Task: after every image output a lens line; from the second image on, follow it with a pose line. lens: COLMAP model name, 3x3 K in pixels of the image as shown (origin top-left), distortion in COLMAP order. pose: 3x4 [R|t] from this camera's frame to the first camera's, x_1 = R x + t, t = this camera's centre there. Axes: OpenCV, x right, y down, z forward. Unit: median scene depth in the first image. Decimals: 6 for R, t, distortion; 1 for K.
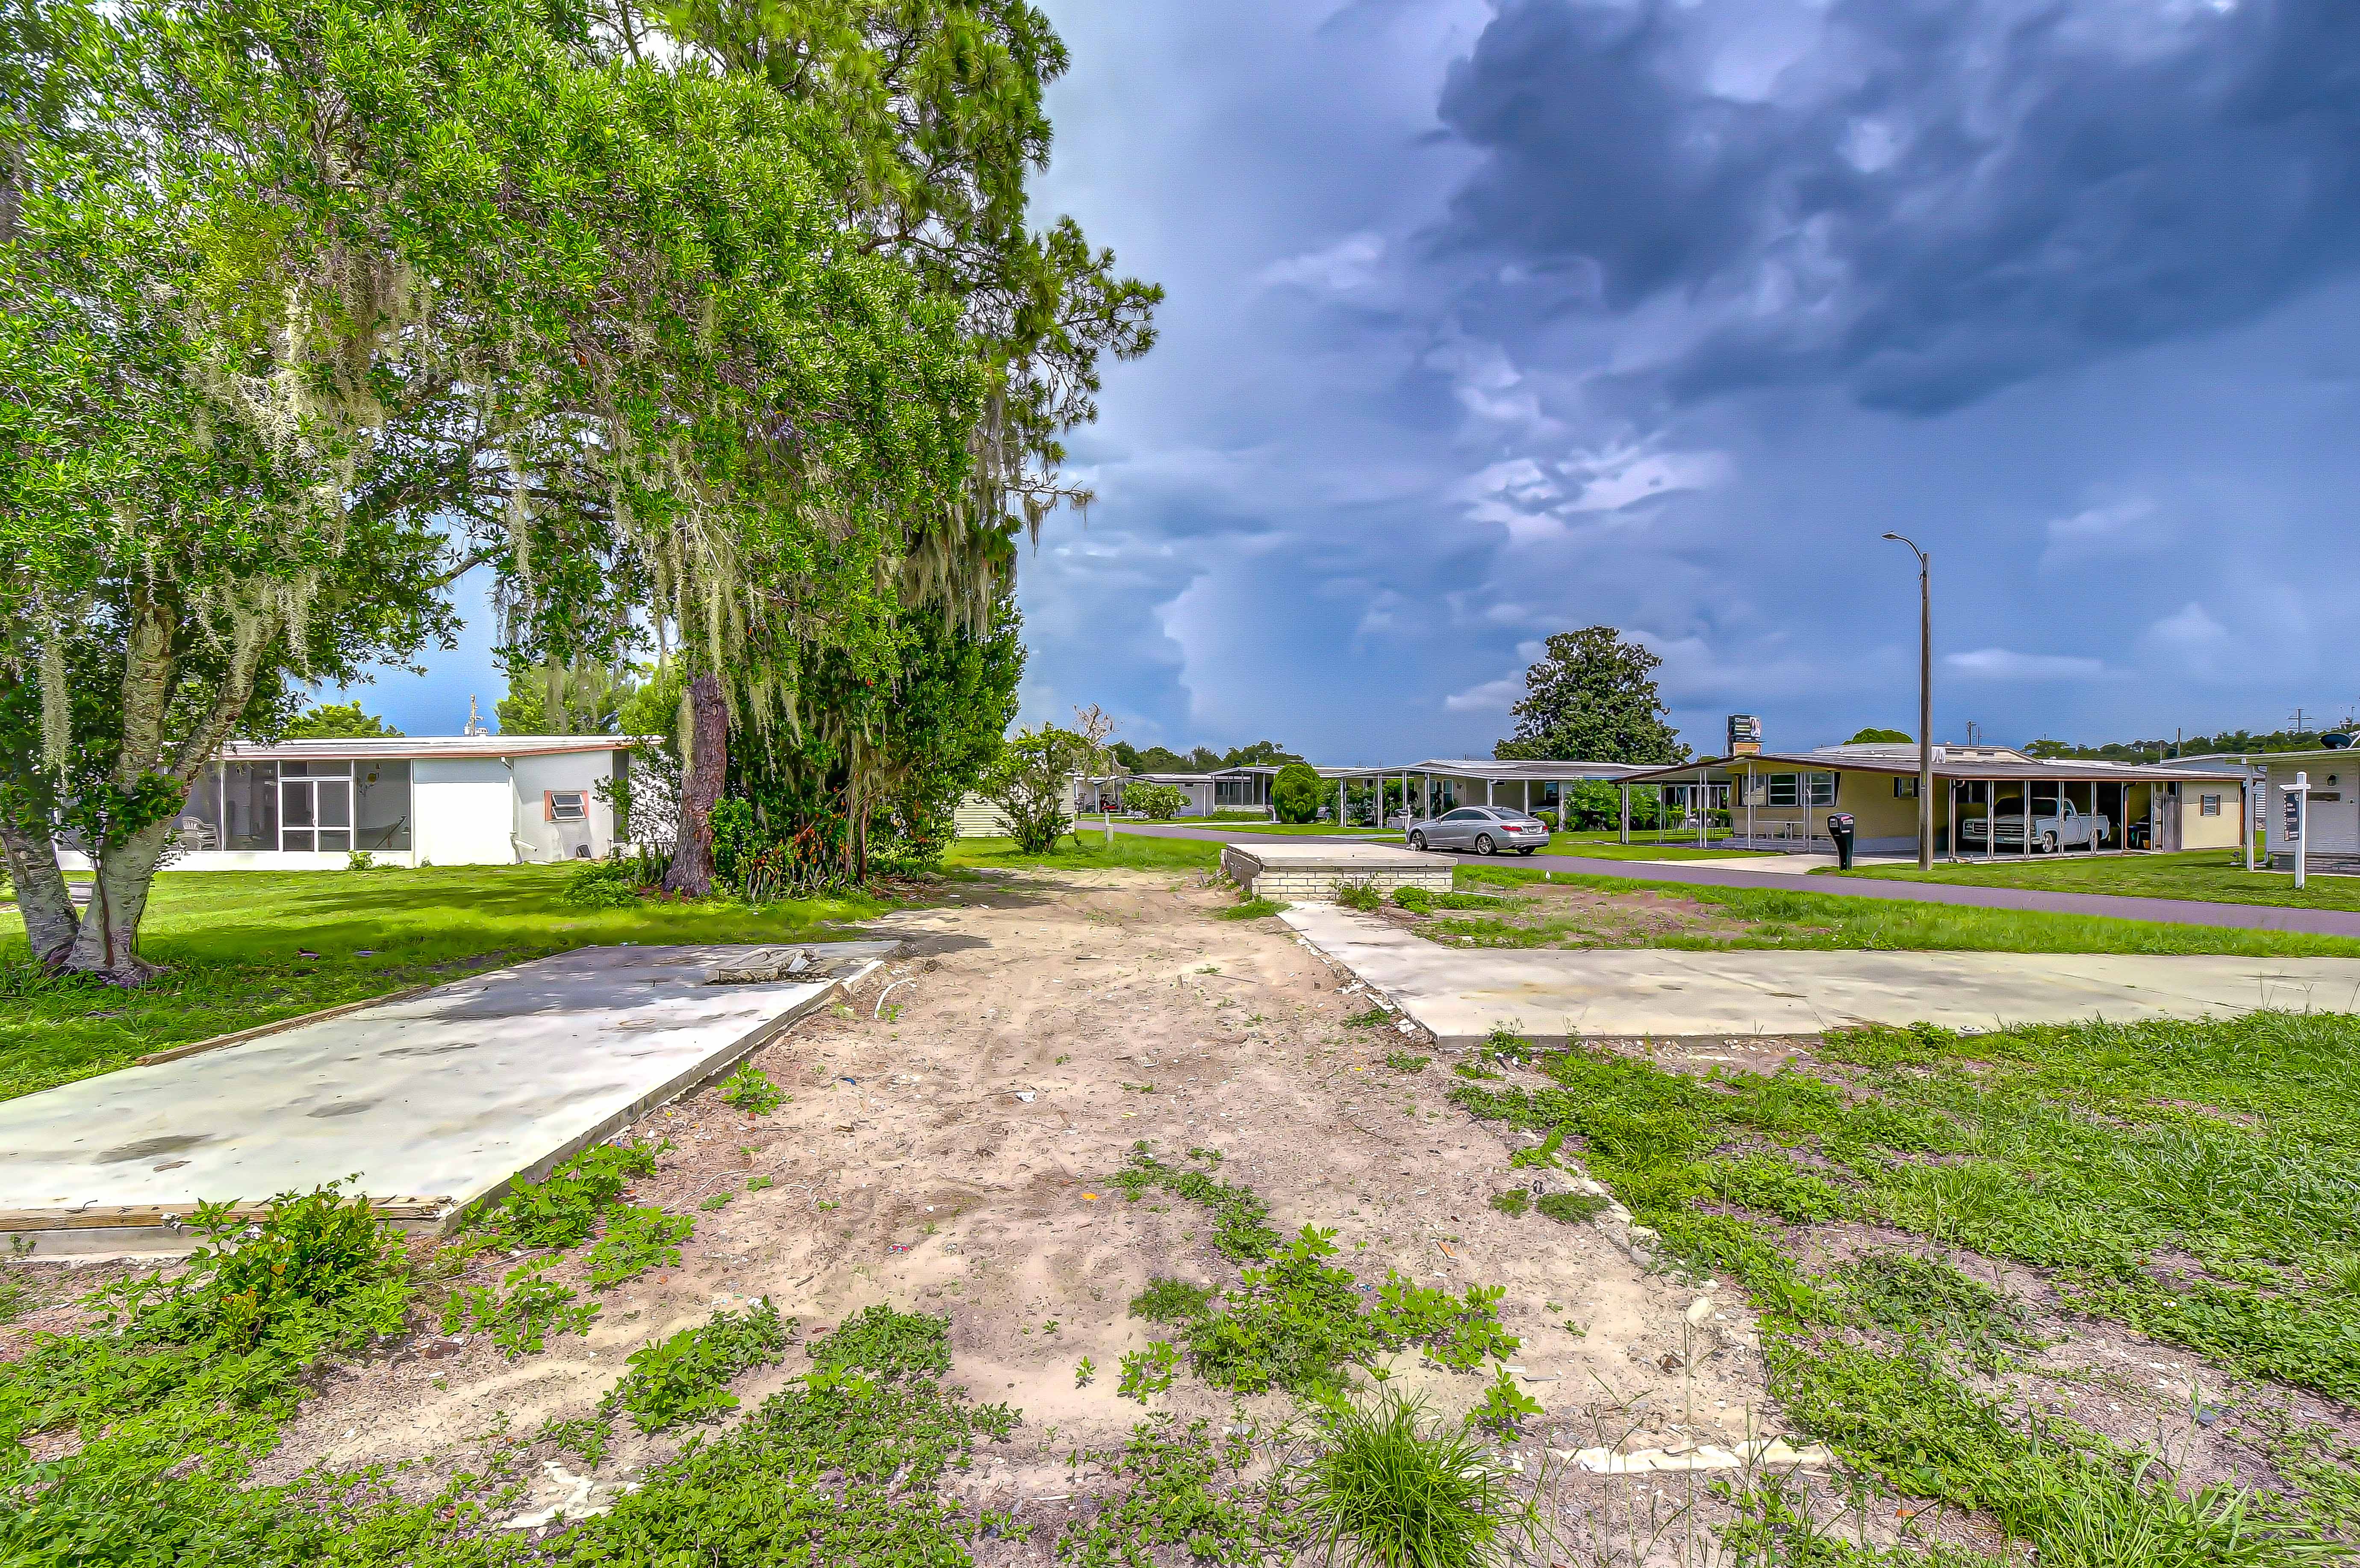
lens RADIAL K [[1034.3, 0, 1190.6], [0, 1034.3, 849.0], [0, 0, 1]] dist [0.005390, -0.004747]
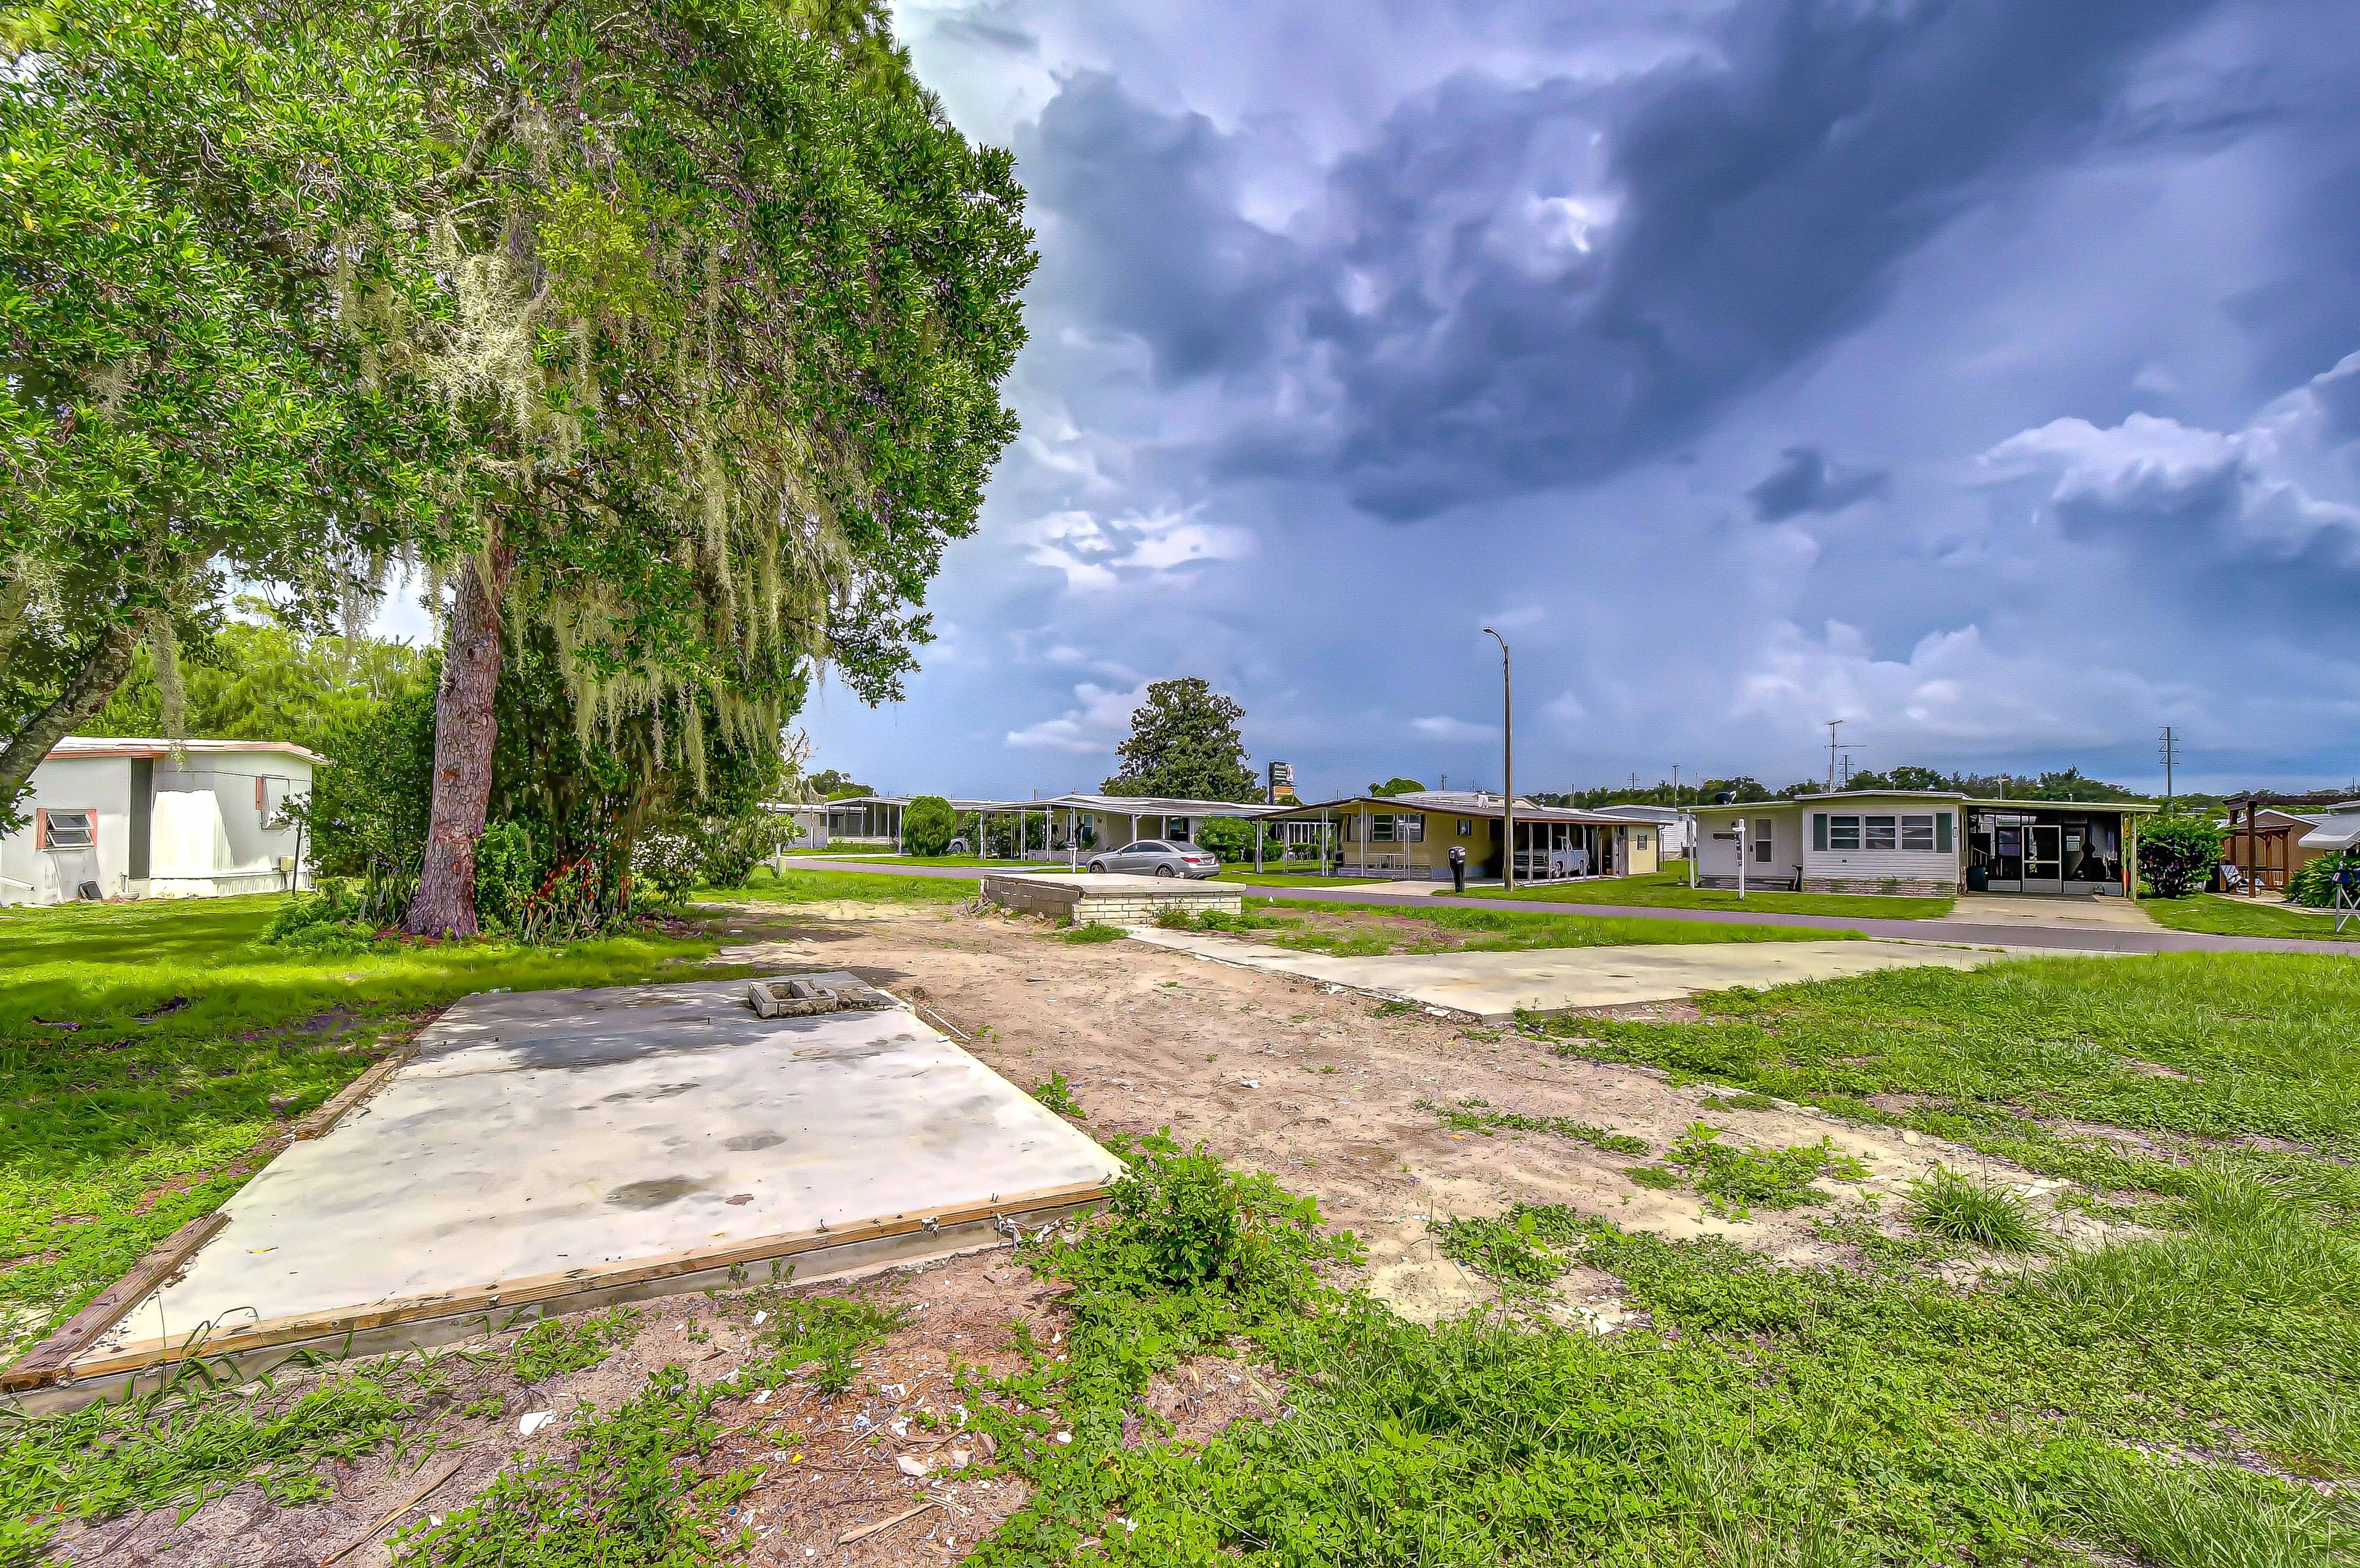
lens RADIAL K [[1034.3, 0, 1191.3], [0, 1034.3, 857.2], [0, 0, 1]] dist [0.005390, -0.004747]
pose [[0.913676, 0.000074, 0.406444, -0.082724], [0.009925, 0.999698, -0.022493, 0.001368], [-0.406323, 0.024585, 0.913399, -0.004072]]
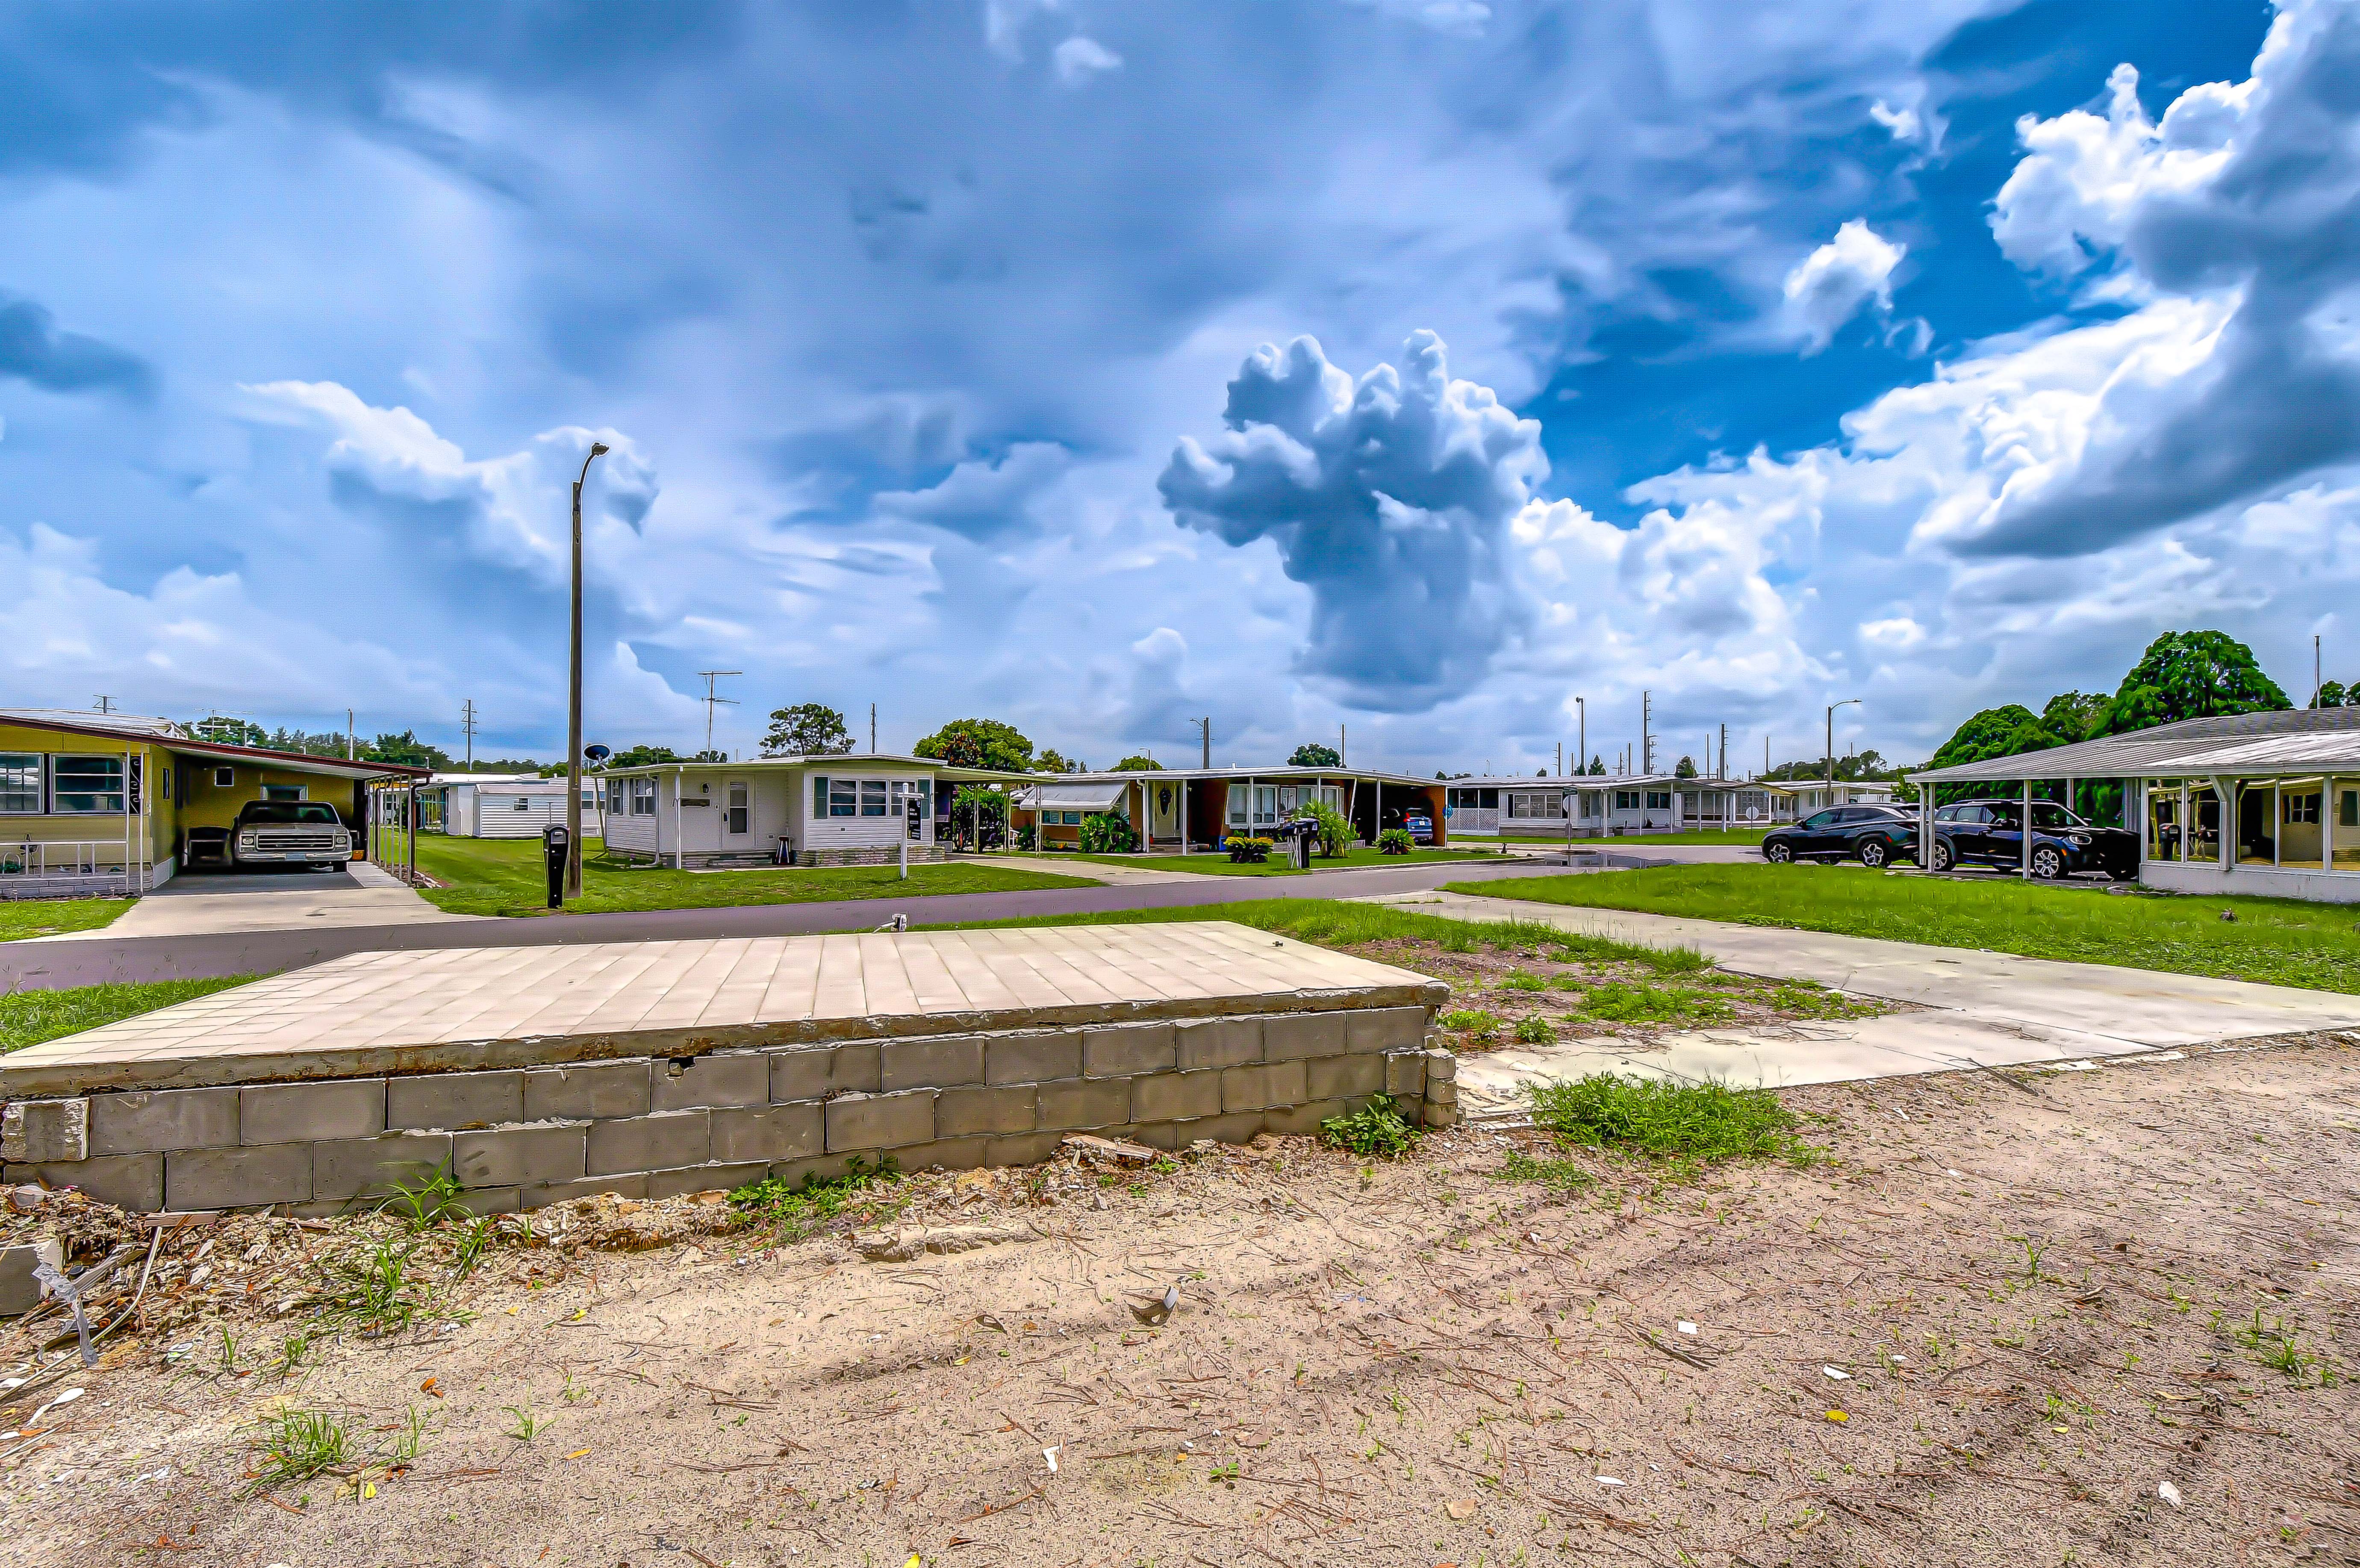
lens RADIAL K [[1034.3, 0, 1186.5], [0, 1034.3, 815.7], [0, 0, 1]] dist [0.005390, -0.004747]
pose [[-0.254771, -0.006264, 0.966981, -0.068116], [0.043392, 0.998898, 0.017903, -0.016563], [-0.966027, 0.046521, -0.254218, 0.379059]]
